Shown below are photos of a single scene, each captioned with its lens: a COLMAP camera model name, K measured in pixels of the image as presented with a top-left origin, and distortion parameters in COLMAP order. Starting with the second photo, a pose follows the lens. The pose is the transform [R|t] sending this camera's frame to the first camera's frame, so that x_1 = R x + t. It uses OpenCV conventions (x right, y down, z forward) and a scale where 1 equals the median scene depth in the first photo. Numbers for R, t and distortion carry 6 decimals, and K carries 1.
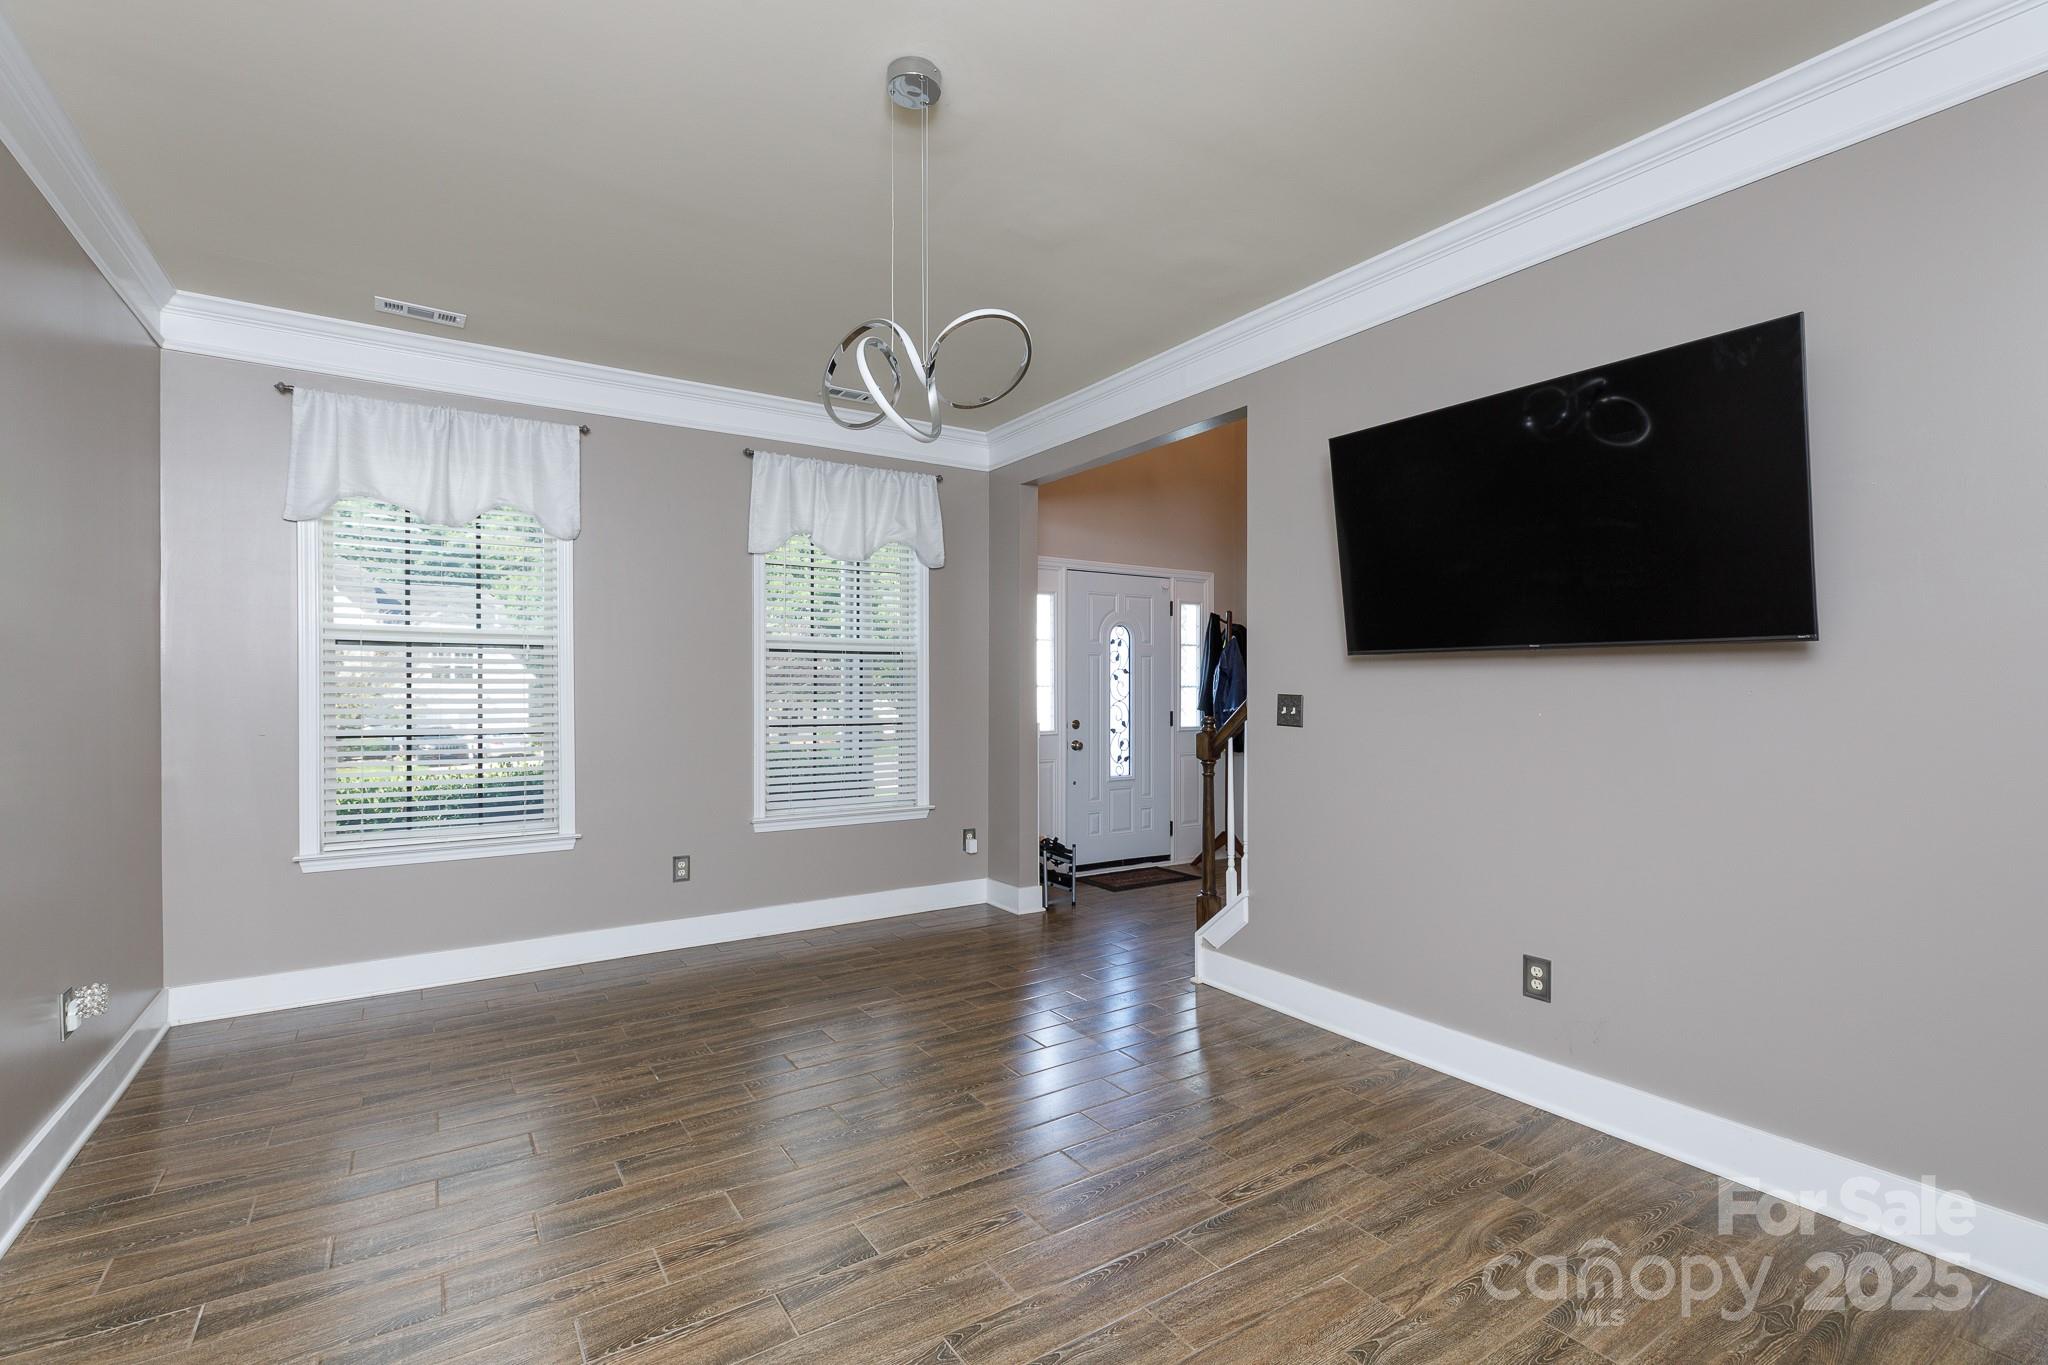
lens RADIAL K [[930.0, 0, 1024.7], [0, 930.0, 684.5], [0, 0, 1]] dist [0.003595, 0.000693]
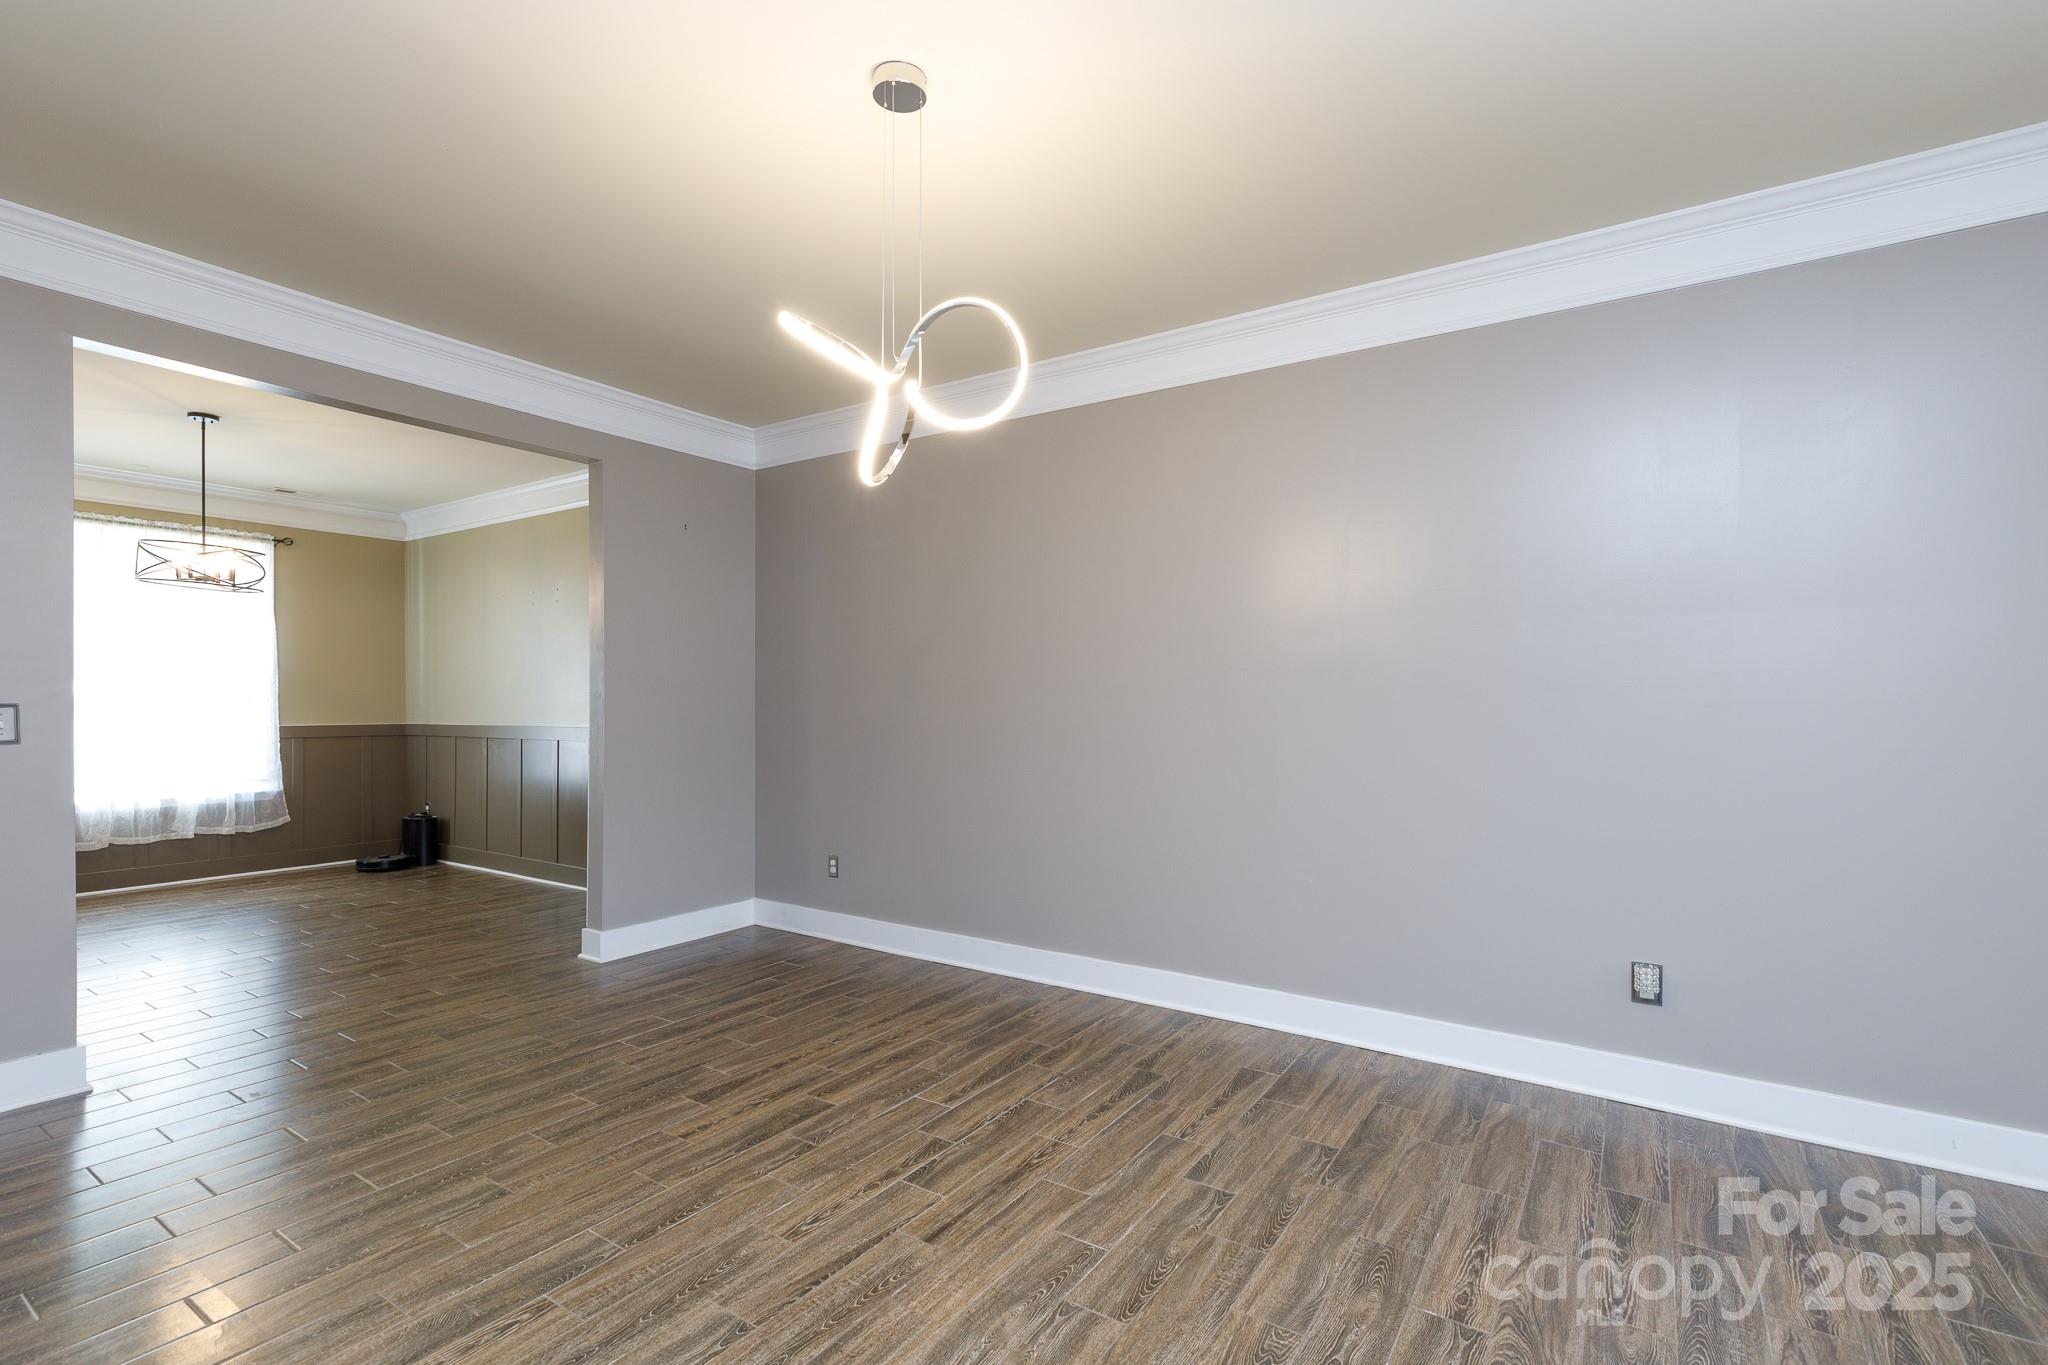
lens RADIAL K [[930.0, 0, 1033.3], [0, 930.0, 713.4], [0, 0, 1]] dist [0.003595, 0.000693]
pose [[-0.918381, 0.005197, -0.395663, 0.149235], [0.000315, 0.999923, 0.012402, 0.003747], [0.395697, 0.011265, -0.918312, 2.065250]]
